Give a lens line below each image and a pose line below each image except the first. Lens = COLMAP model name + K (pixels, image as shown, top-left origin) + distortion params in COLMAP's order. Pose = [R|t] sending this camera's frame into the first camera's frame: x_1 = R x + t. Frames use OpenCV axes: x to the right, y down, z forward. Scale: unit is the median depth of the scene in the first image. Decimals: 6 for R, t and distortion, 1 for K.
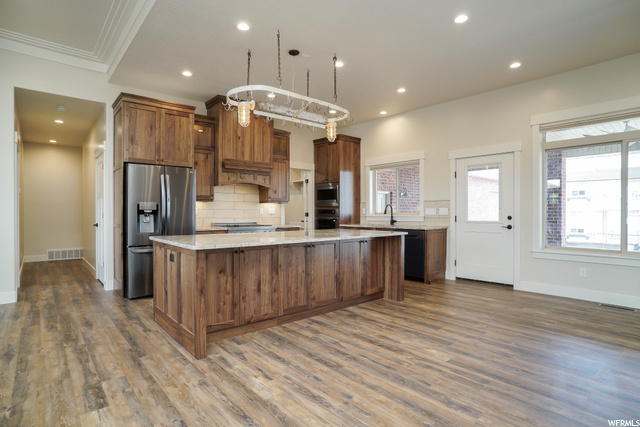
lens RADIAL K [[335.5, 0, 312.9], [0, 335.5, 217.9], [0, 0, 1]] dist [-0.065644, 0.033754]
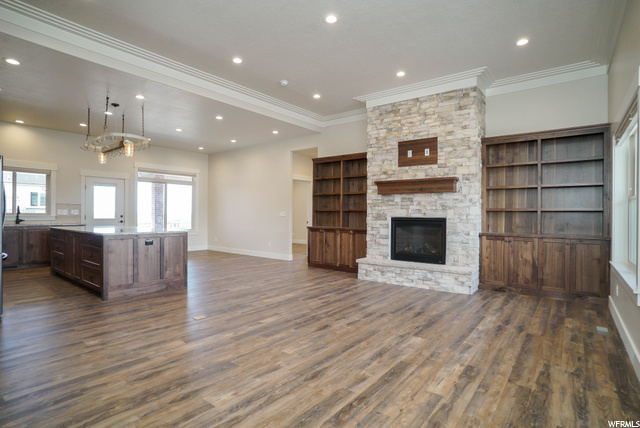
lens RADIAL K [[335.5, 0, 318.1], [0, 335.5, 214.1], [0, 0, 1]] dist [-0.065644, 0.033754]
pose [[-0.192076, -0.003718, 0.981373, -1.462284], [0.007309, 0.999960, 0.005219, -0.013924], [-0.981353, 0.008175, -0.192041, 0.343940]]
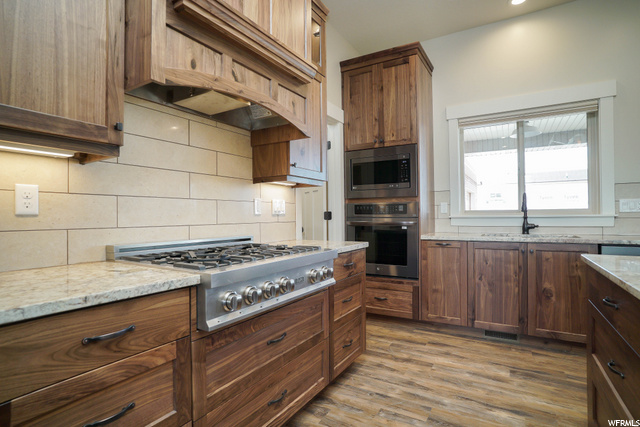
lens RADIAL K [[335.5, 0, 316.3], [0, 335.5, 210.0], [0, 0, 1]] dist [-0.065644, 0.033754]
pose [[0.950518, -0.001526, 0.310666, -0.301670], [0.012741, 0.999338, -0.034073, -0.002891], [-0.310409, 0.036345, 0.949908, 0.932794]]
